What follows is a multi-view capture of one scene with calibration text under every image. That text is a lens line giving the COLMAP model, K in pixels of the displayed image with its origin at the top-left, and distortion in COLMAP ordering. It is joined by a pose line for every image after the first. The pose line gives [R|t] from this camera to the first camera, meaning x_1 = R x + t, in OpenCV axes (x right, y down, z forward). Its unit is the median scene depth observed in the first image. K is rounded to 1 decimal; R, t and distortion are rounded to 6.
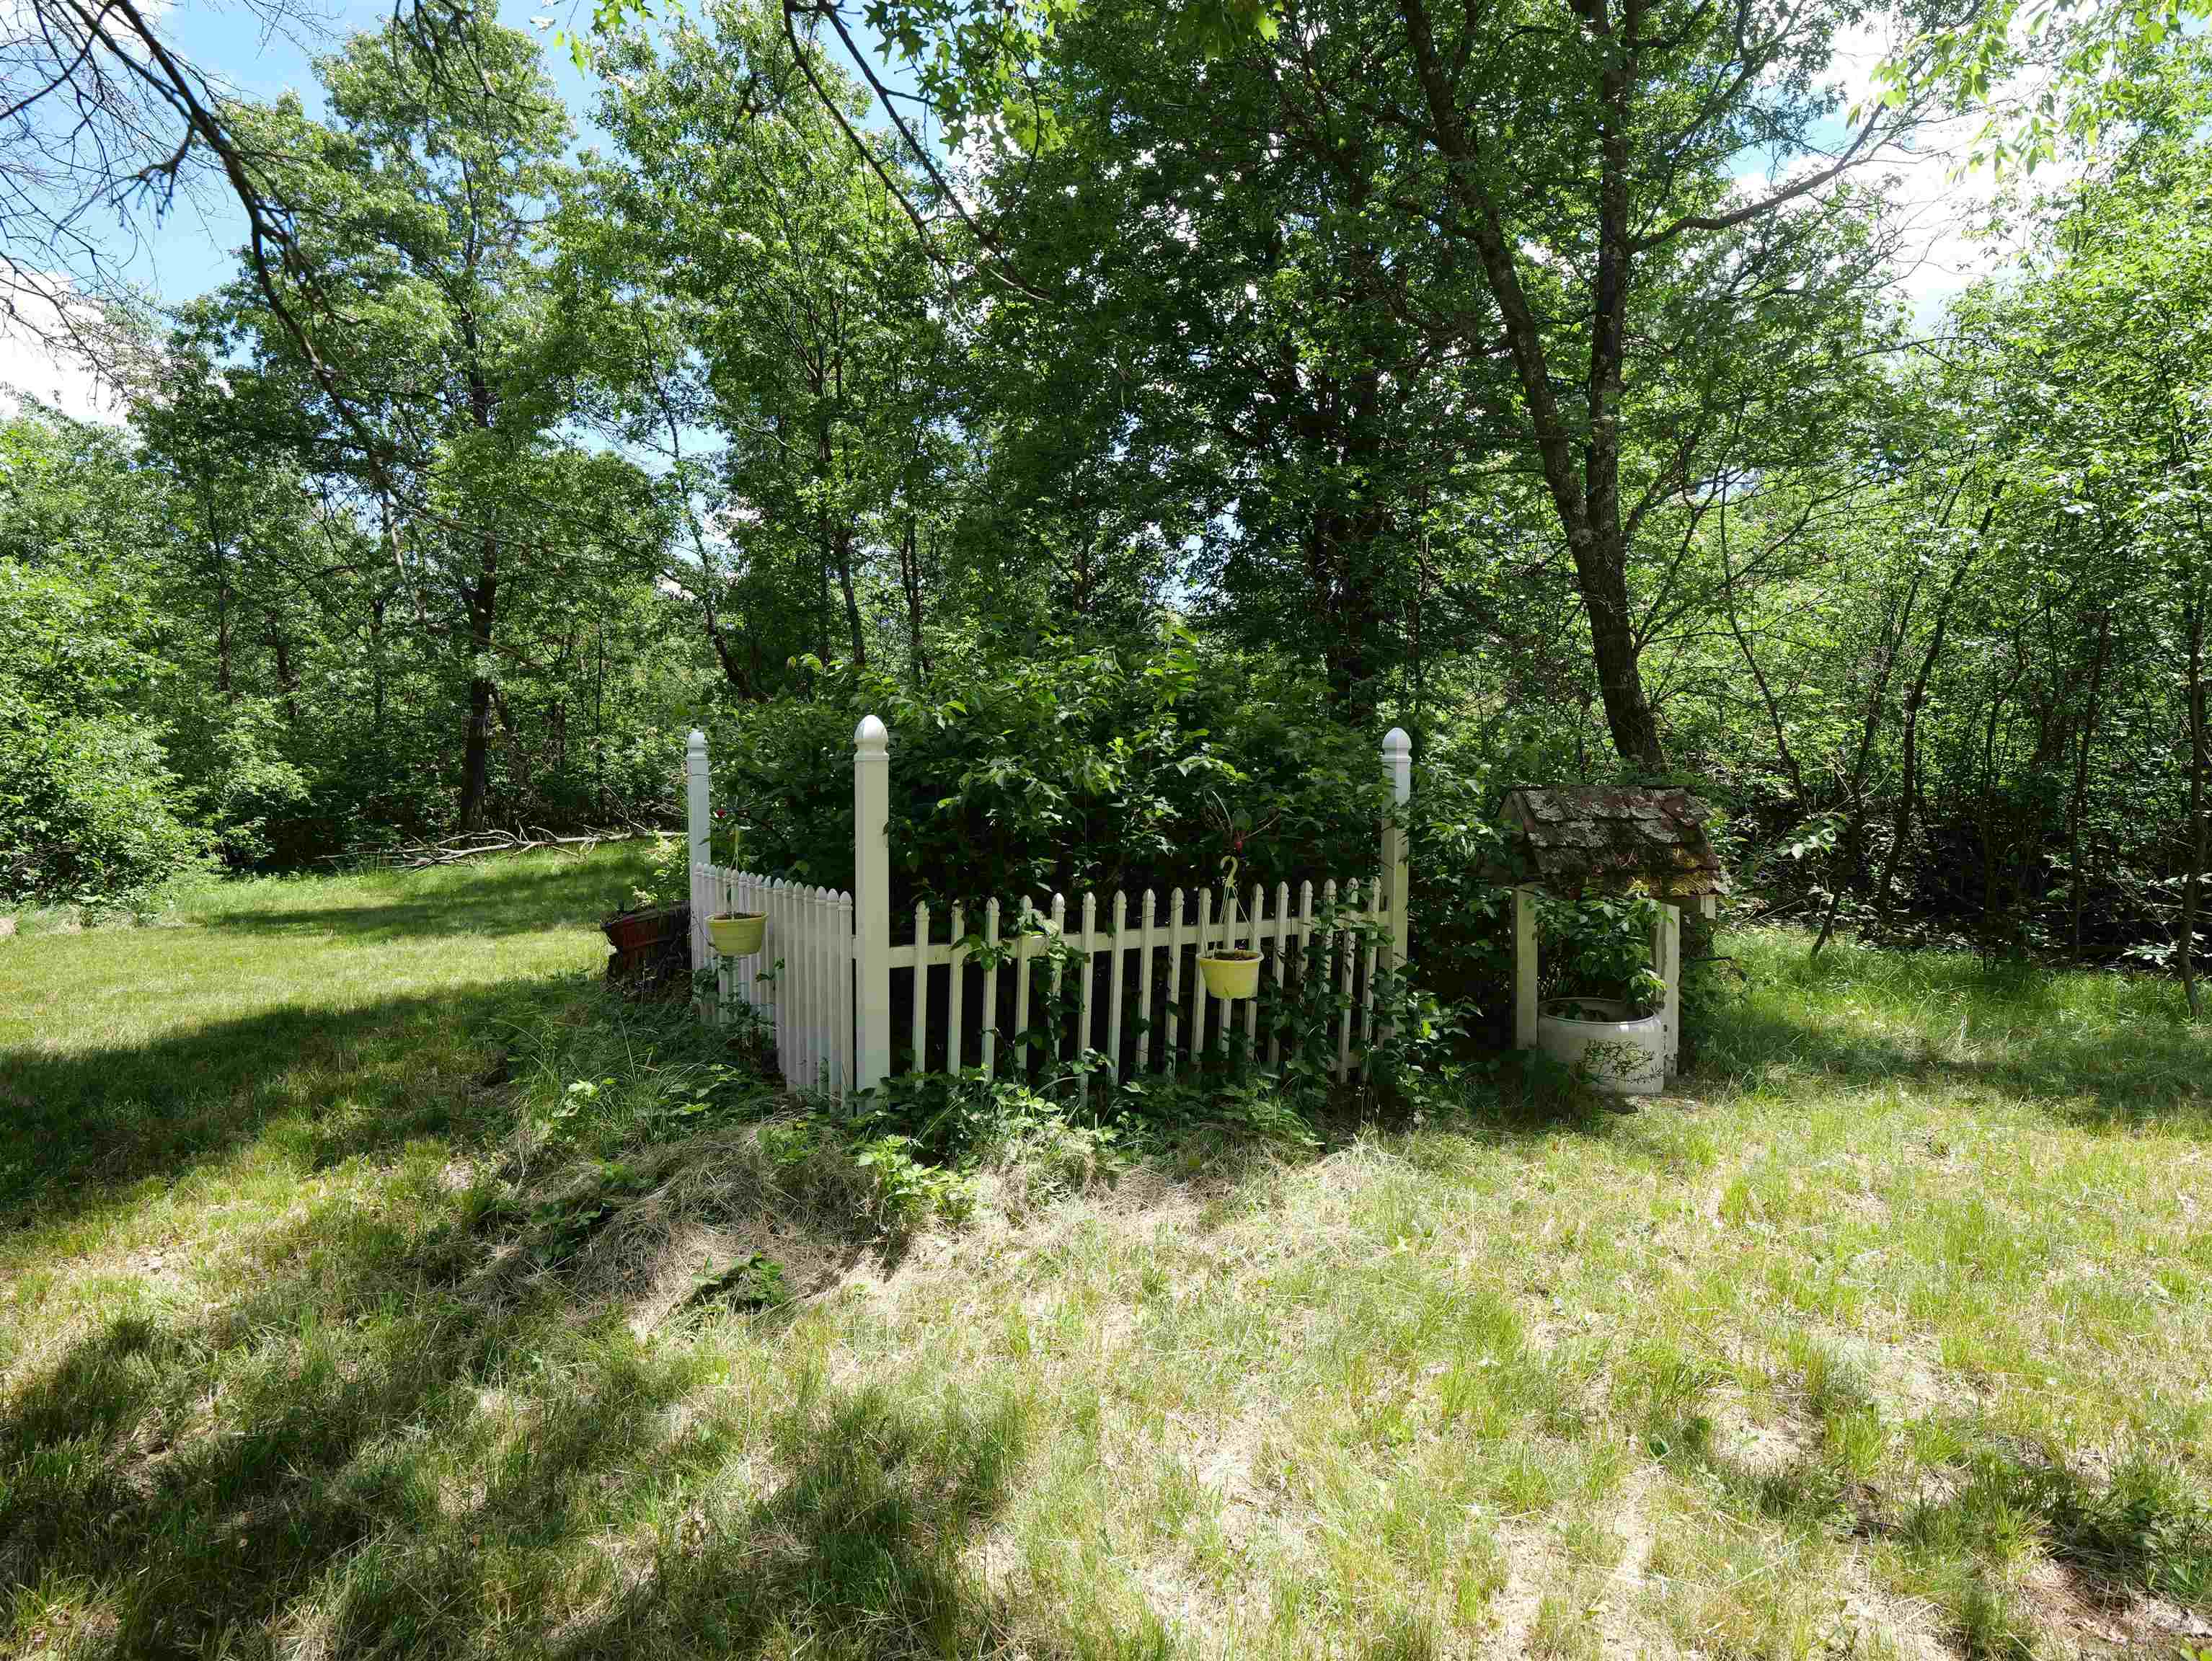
lens RADIAL K [[1081.0, 0, 1108.7], [0, 1081.0, 828.1], [0, 0, 1]] dist [-0.016193, -0.000154]
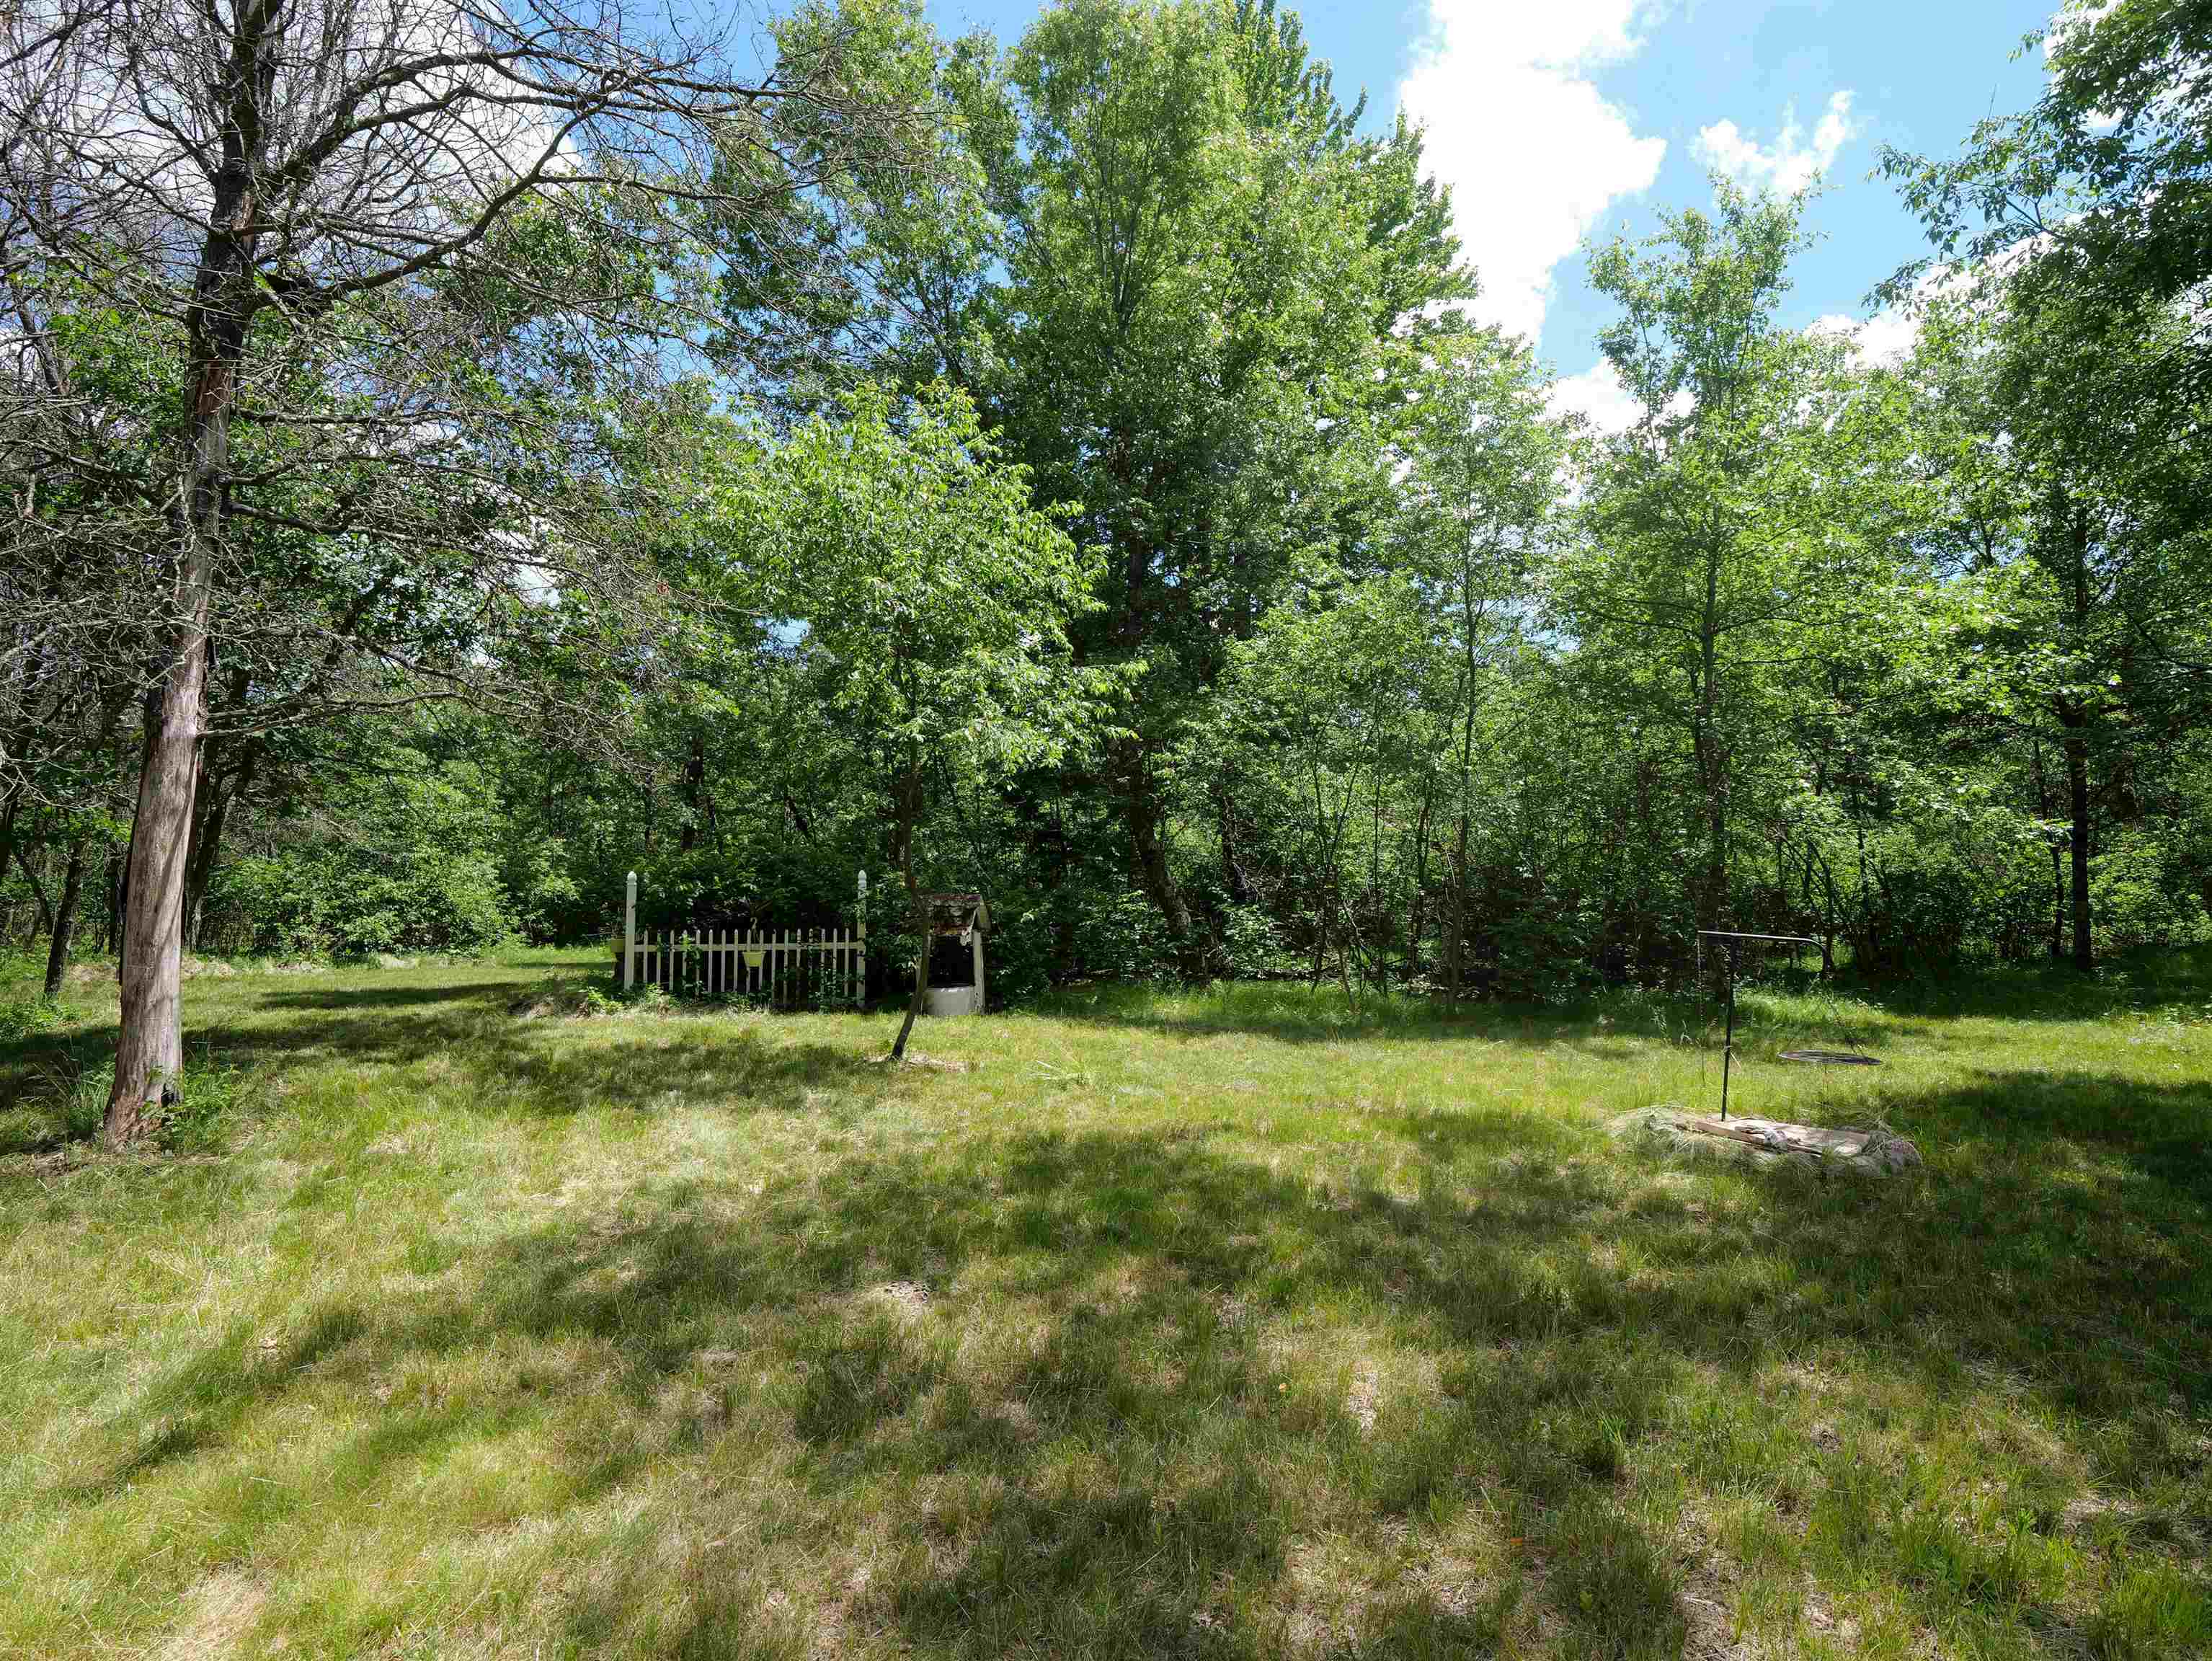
lens RADIAL K [[1081.1, 0, 1124.7], [0, 1081.1, 830.6], [0, 0, 1]] dist [-0.016193, -0.000154]
pose [[0.972370, -0.015985, -0.232896, 1.467029], [-0.005359, 0.995861, -0.090727, 0.042122], [0.233382, 0.089468, 0.968260, -1.330991]]
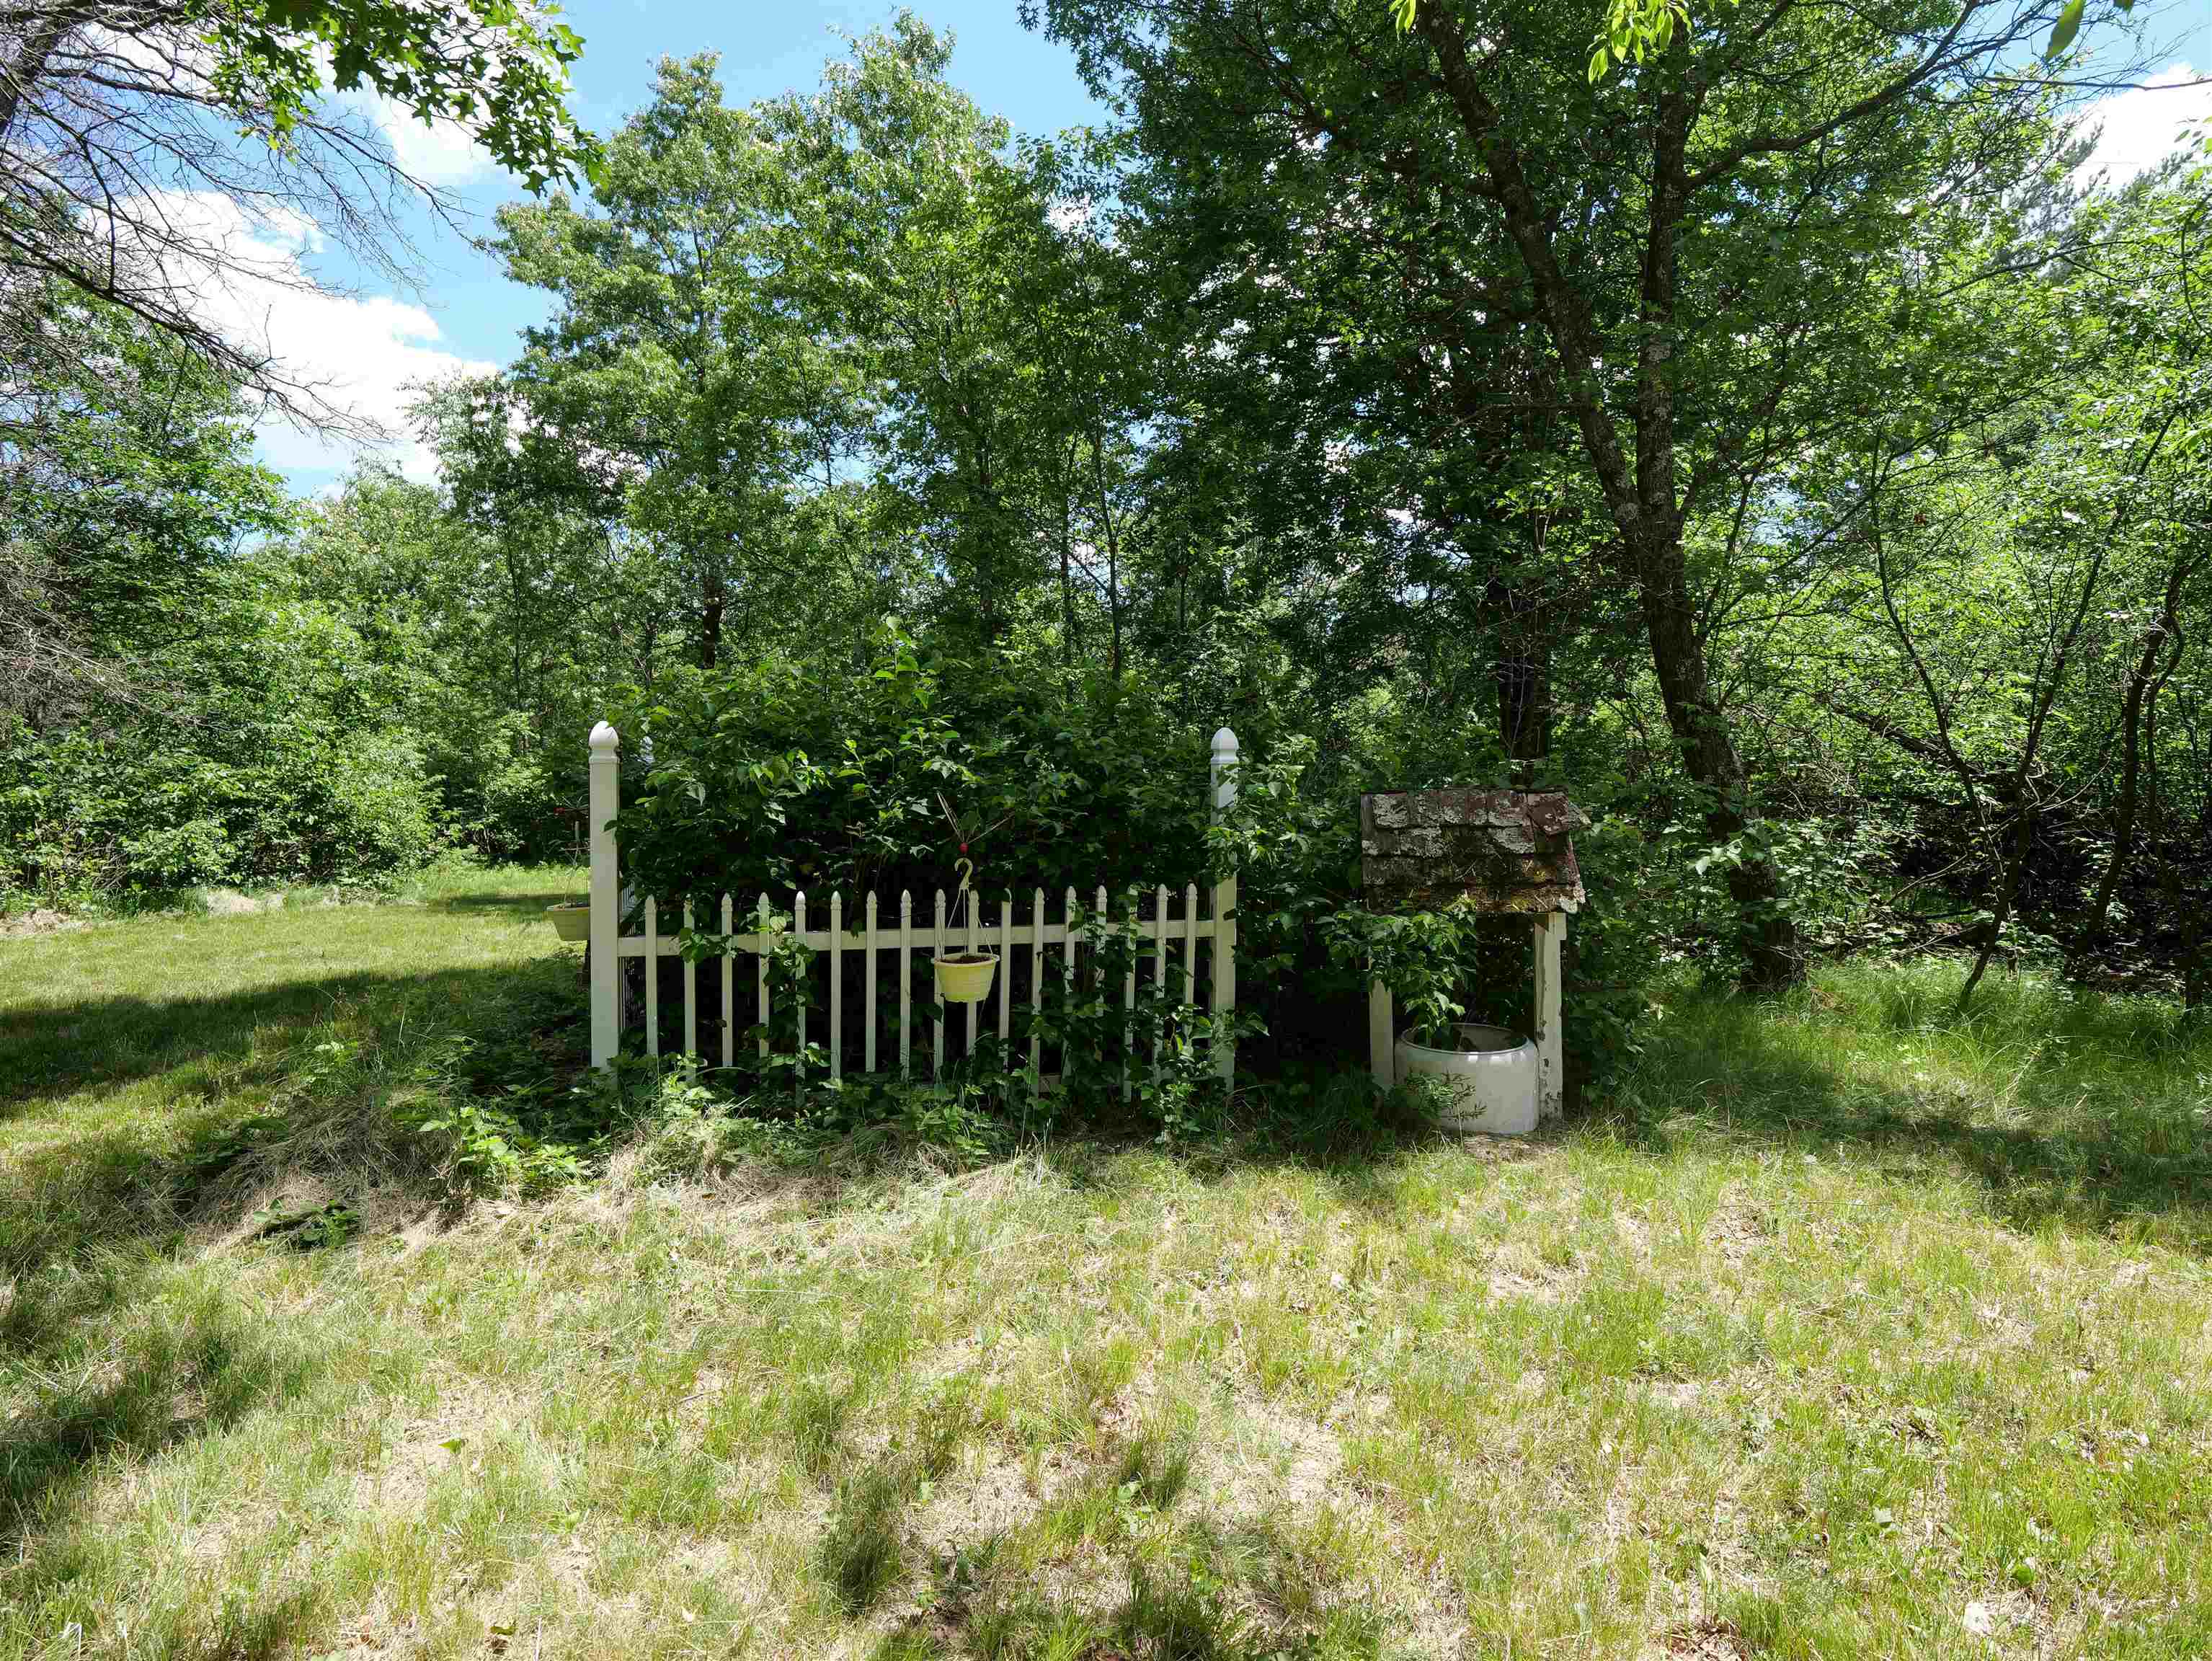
lens RADIAL K [[1081.1, 0, 1121.1], [0, 1081.1, 823.3], [0, 0, 1]] dist [-0.016193, -0.000154]
pose [[0.971065, 0.009668, -0.238620, 0.406942], [-0.011549, 0.999912, -0.006488, -0.001704], [0.238537, 0.009056, 0.971091, 0.057831]]
